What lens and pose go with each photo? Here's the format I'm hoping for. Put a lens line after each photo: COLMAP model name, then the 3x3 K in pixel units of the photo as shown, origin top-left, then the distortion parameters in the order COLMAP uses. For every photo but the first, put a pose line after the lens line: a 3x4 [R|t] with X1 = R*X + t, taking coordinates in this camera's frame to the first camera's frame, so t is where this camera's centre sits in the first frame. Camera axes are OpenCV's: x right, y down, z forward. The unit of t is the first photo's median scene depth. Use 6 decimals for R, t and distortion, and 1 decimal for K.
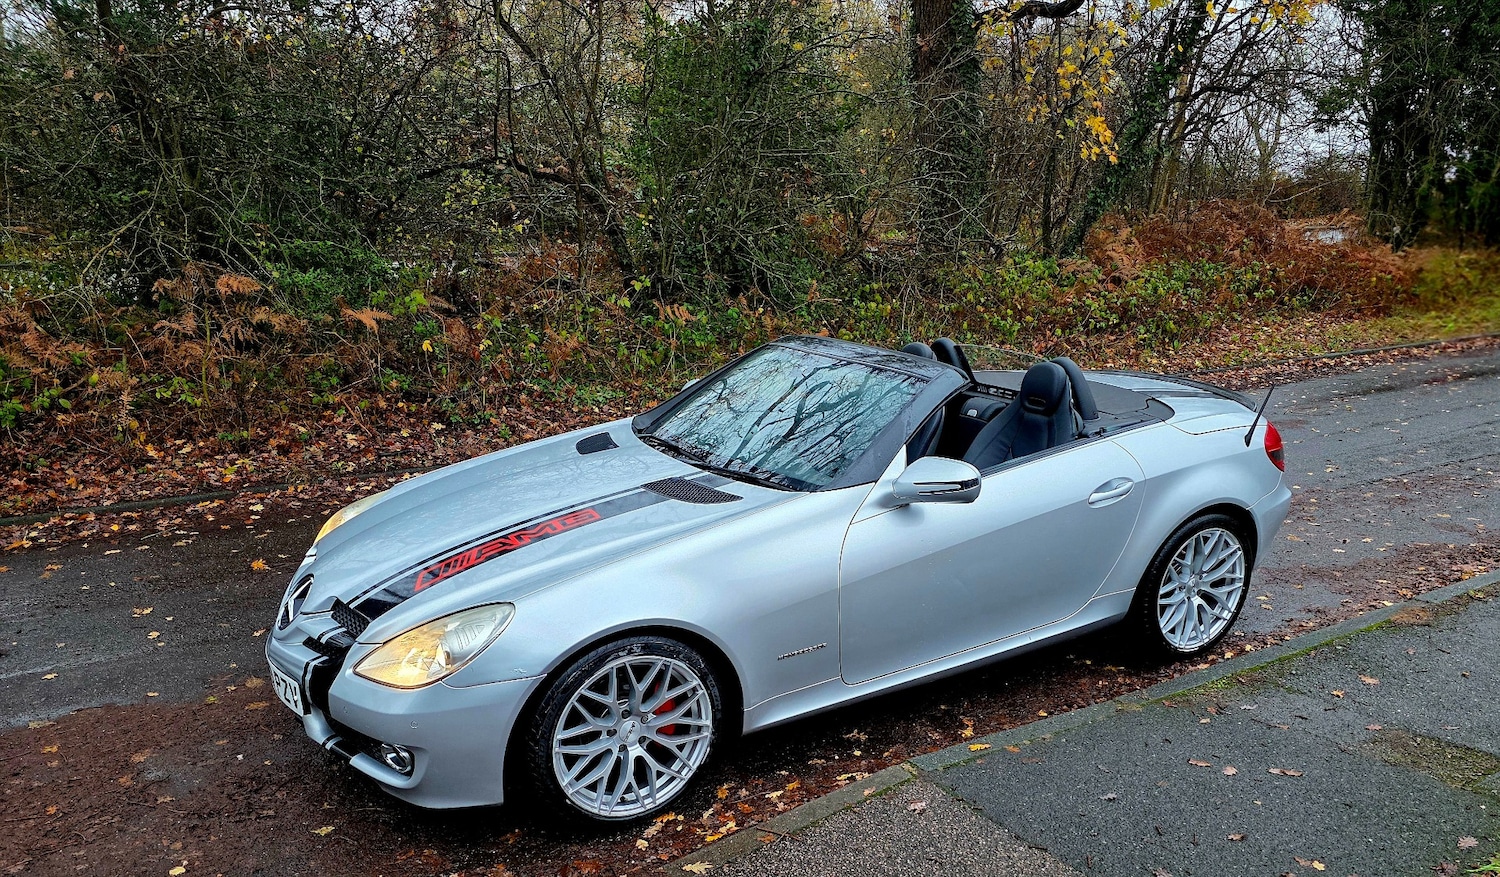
lens RADIAL K [[1029.3, 0, 799.4], [0, 1029.3, 603.4], [0, 0, 1]] dist [0.070177, -0.063284]
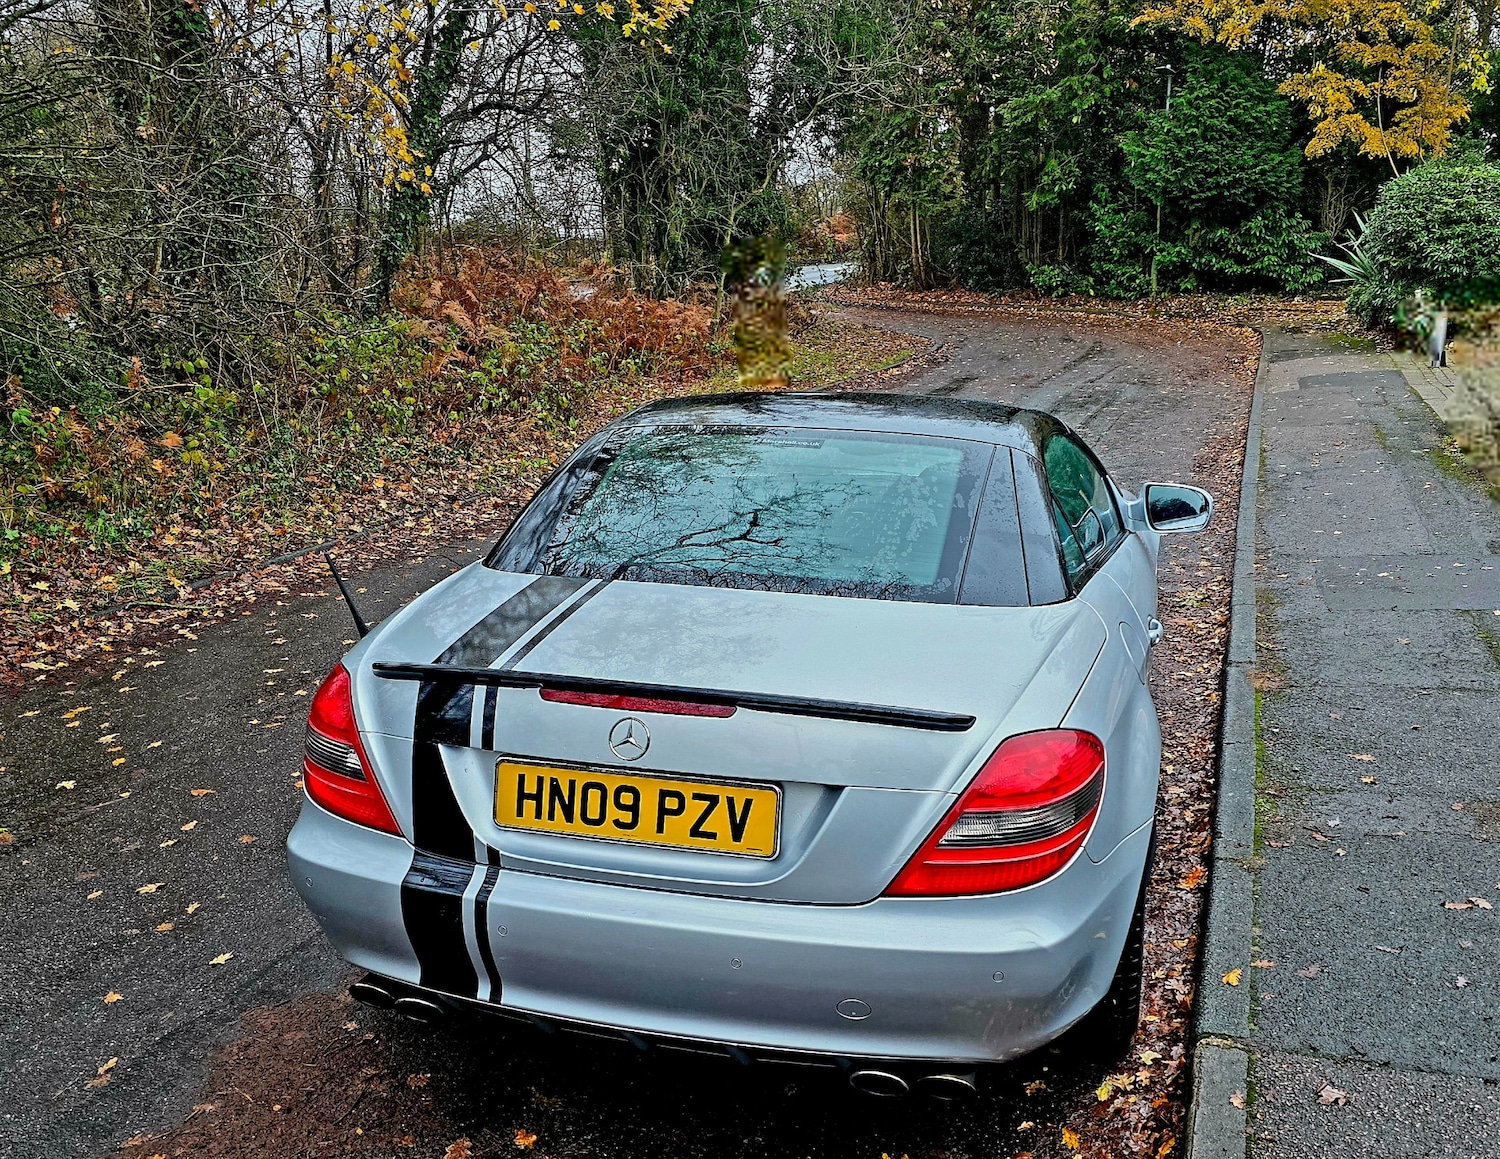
lens RADIAL K [[1284.1, 0, 756.9], [0, 1284.1, 734.7], [0, 0, 1]] dist [0.092802, -0.099600]
pose [[0.787462, -0.219958, 0.575780, -0.220222], [0.229380, 0.971639, 0.057472, -0.057435], [-0.572091, 0.086815, 0.815582, 0.186013]]
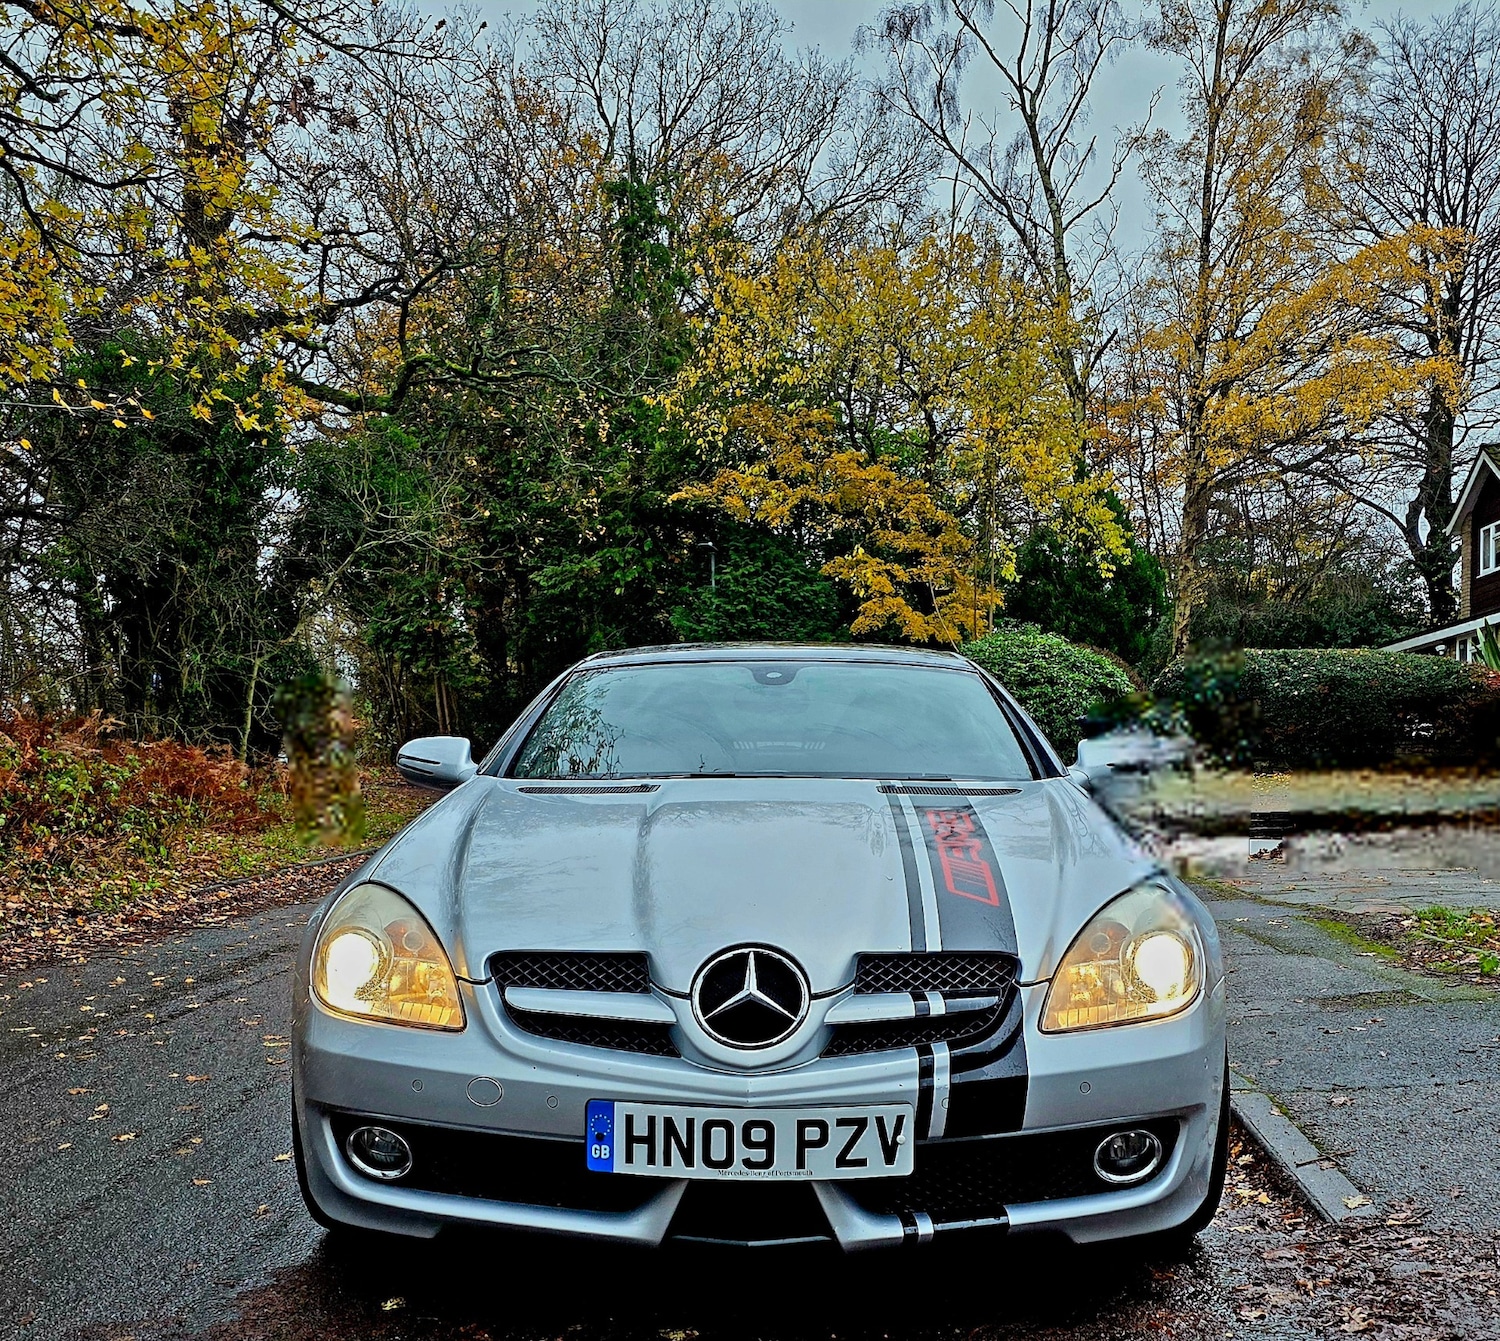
lens RADIAL K [[1630.9, 0, 745.8], [0, 1630.9, 952.3], [0, 0, 1]] dist [0.087954, -0.127429]
pose [[0.546817, -0.101544, 0.831072, -0.454429], [0.303138, 0.949284, -0.083467, 0.017842], [-0.780448, 0.297570, 0.549866, 0.220807]]
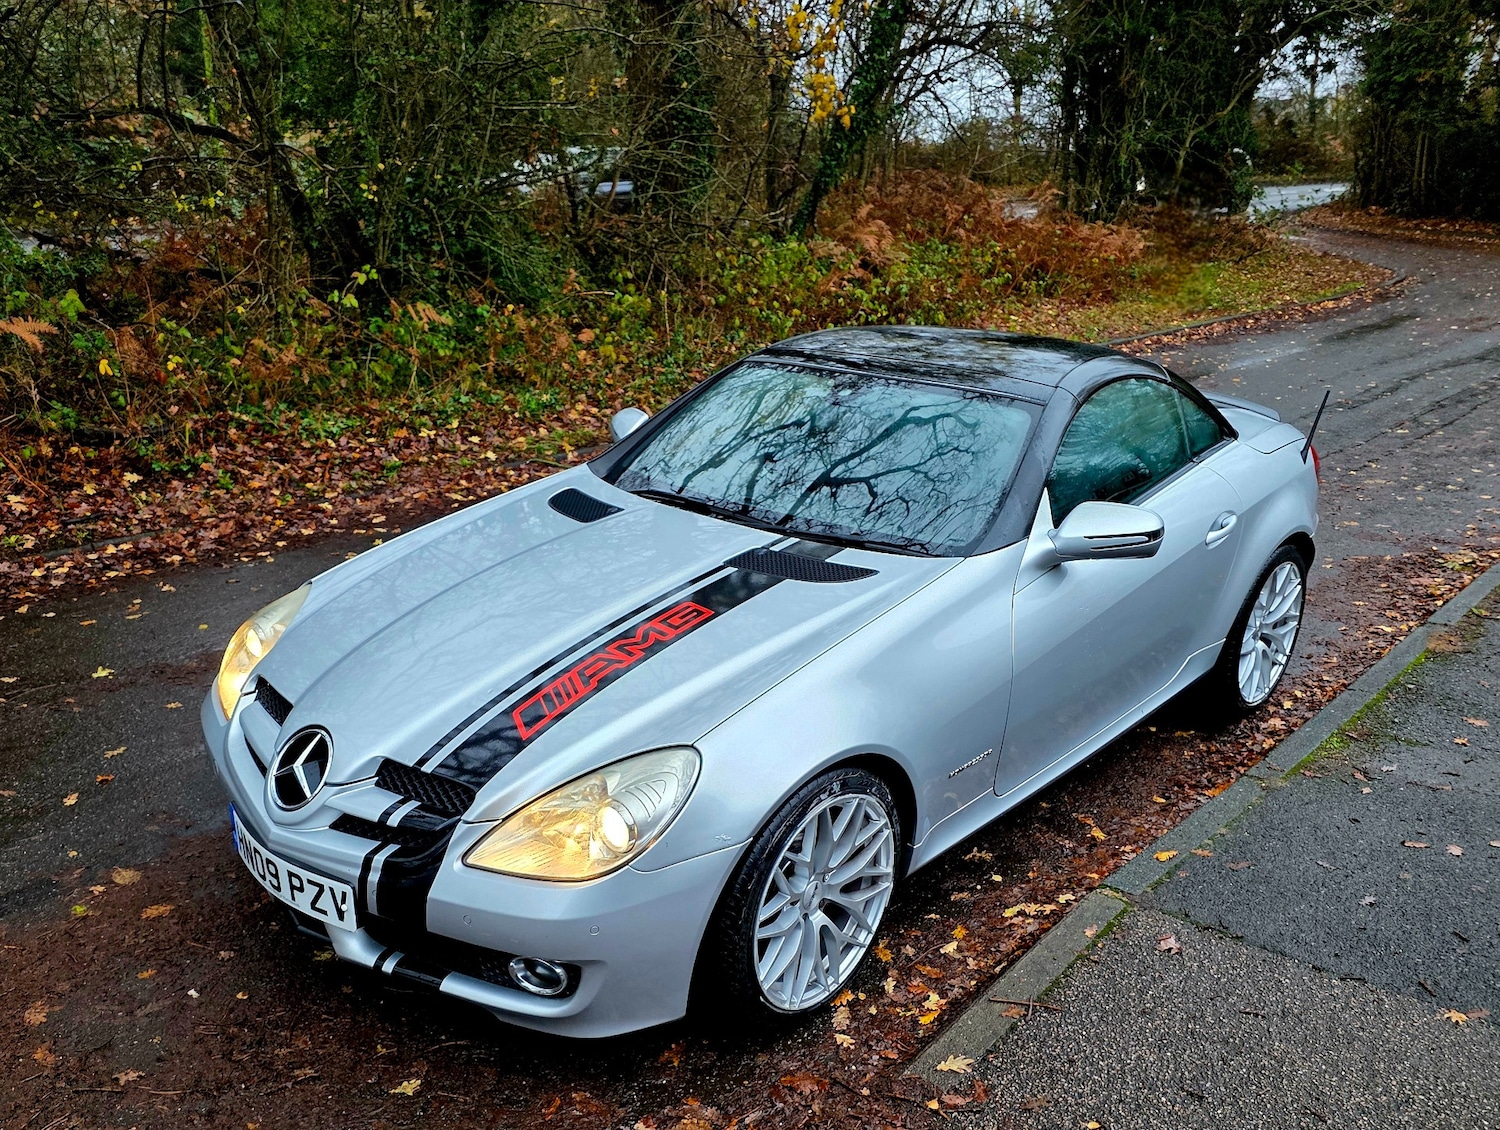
lens RADIAL K [[1193.8, 0, 683.5], [0, 1193.8, 708.7], [0, 0, 1]] dist [0.059776, -0.053977]
pose [[0.969635, -0.093639, 0.225919, -0.164026], [0.081213, 0.994659, 0.063704, -0.027994], [-0.230678, -0.043422, 0.972061, 0.065582]]
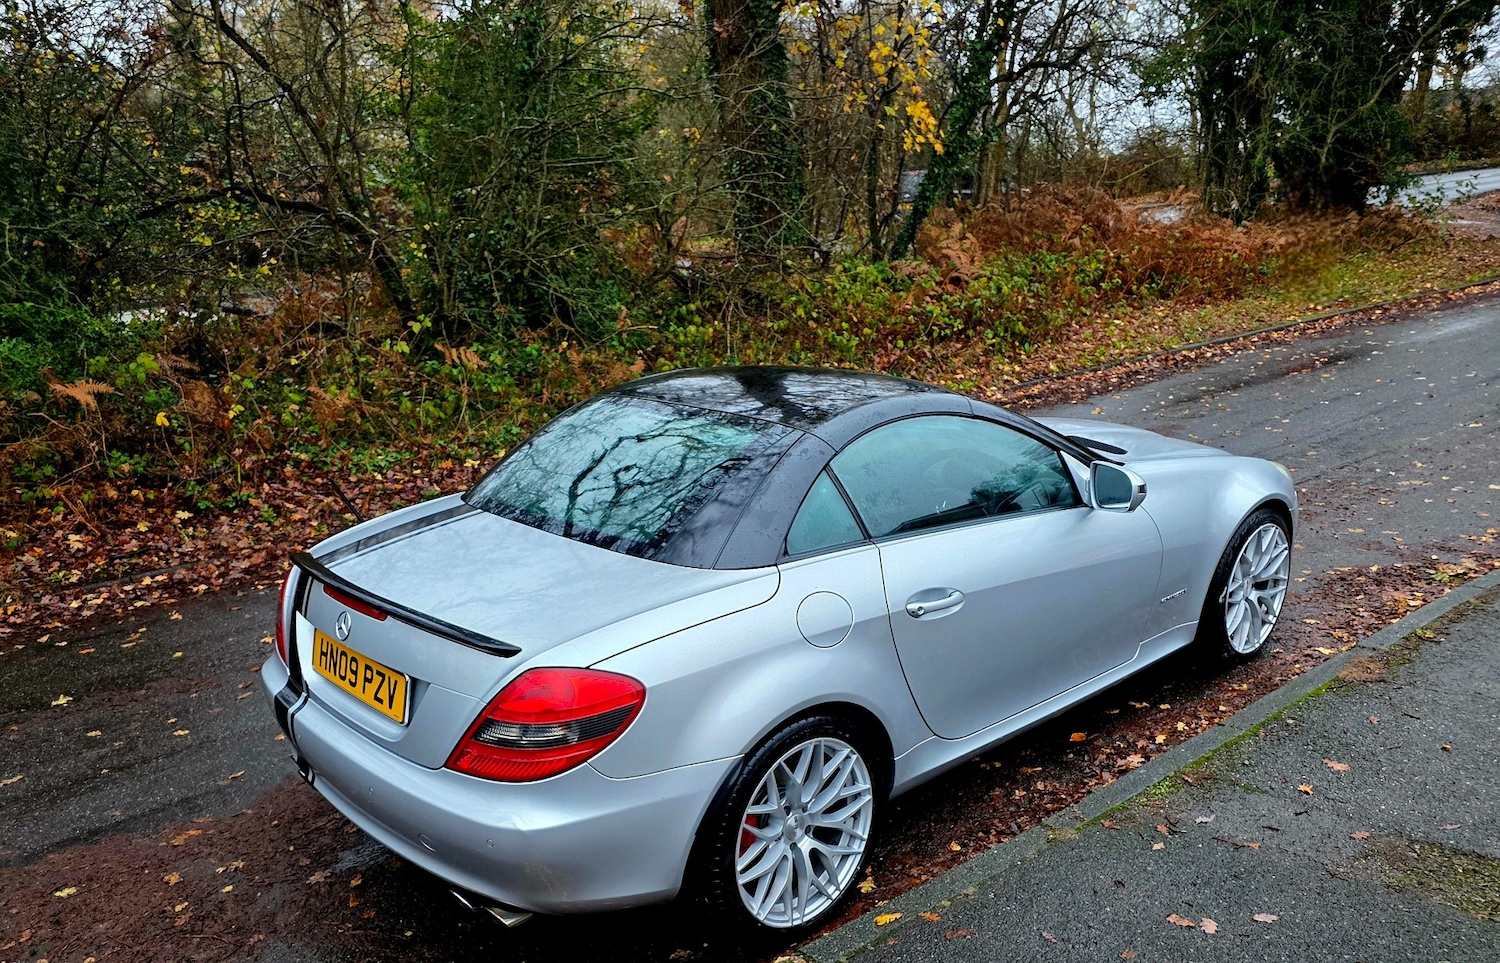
lens RADIAL K [[1106.1, 0, 724.5], [0, 1106.1, 636.7], [0, 0, 1]] dist [0.066920, -0.064265]
pose [[0.992991, -0.090516, 0.075996, 0.003178], [0.090545, 0.995888, 0.003064, -0.034599], [-0.075961, 0.003838, 0.997103, 0.071040]]
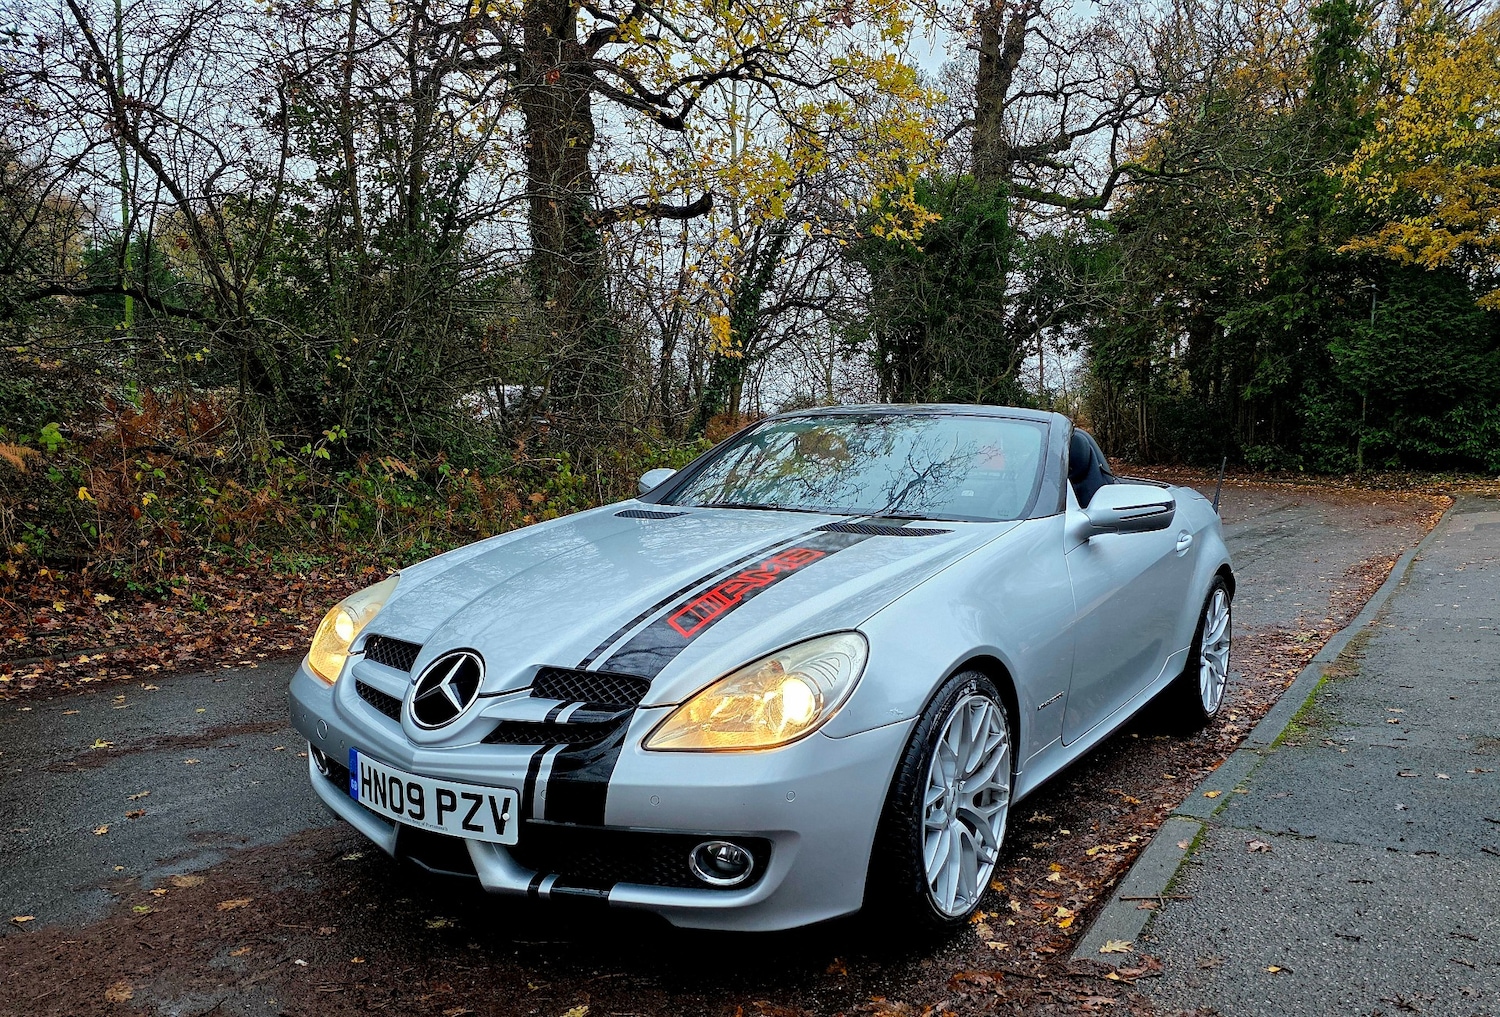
lens RADIAL K [[1088.5, 0, 750.9], [0, 1088.5, 648.4], [0, 0, 1]] dist [0.070391, -0.066318]
pose [[0.909017, -0.064446, 0.411746, -0.235970], [0.137875, 0.978844, -0.151181, 0.042957], [-0.393292, 0.194195, 0.898671, 0.110195]]
